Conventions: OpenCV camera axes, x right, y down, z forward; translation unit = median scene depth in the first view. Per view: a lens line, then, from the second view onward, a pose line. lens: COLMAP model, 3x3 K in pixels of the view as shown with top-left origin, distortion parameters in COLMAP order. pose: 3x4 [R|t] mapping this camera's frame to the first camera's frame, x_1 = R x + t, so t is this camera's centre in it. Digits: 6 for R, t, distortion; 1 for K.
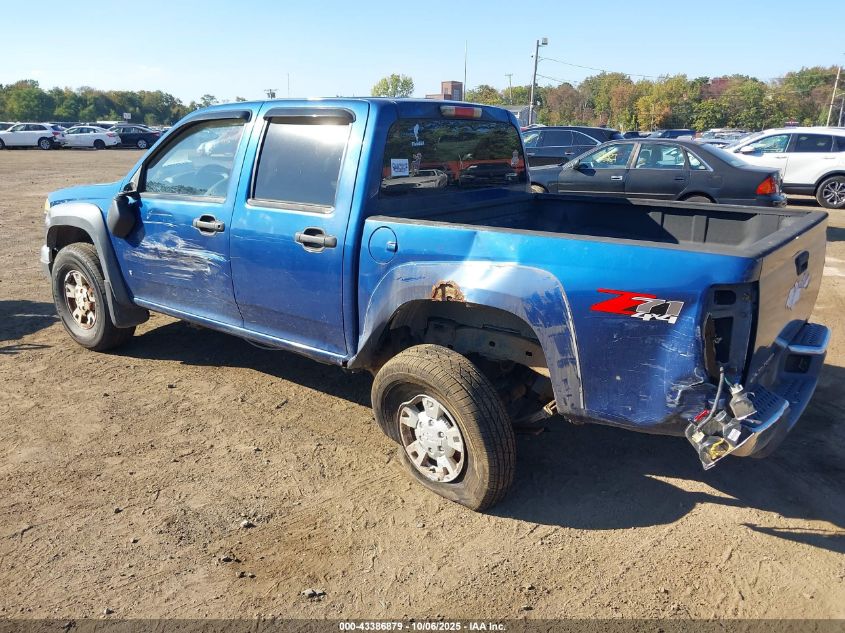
lens RADIAL K [[677.8, 0, 452.6], [0, 677.8, 327.4], [0, 0, 1]] dist [0.008398, -0.000918]
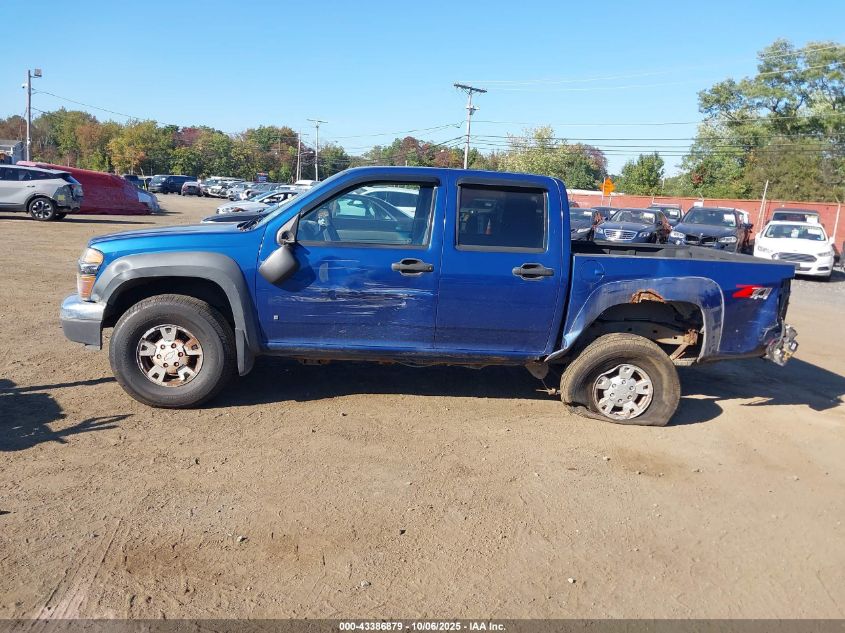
lens RADIAL K [[691.2, 0, 422.5], [0, 691.2, 316.5], [0, 0, 1]] dist [0.017814, -0.007367]
pose [[0.745749, -0.085652, 0.660698, -0.924830], [0.138700, 0.989932, -0.028222, -0.019195], [-0.651629, 0.112685, 0.750121, 0.049669]]
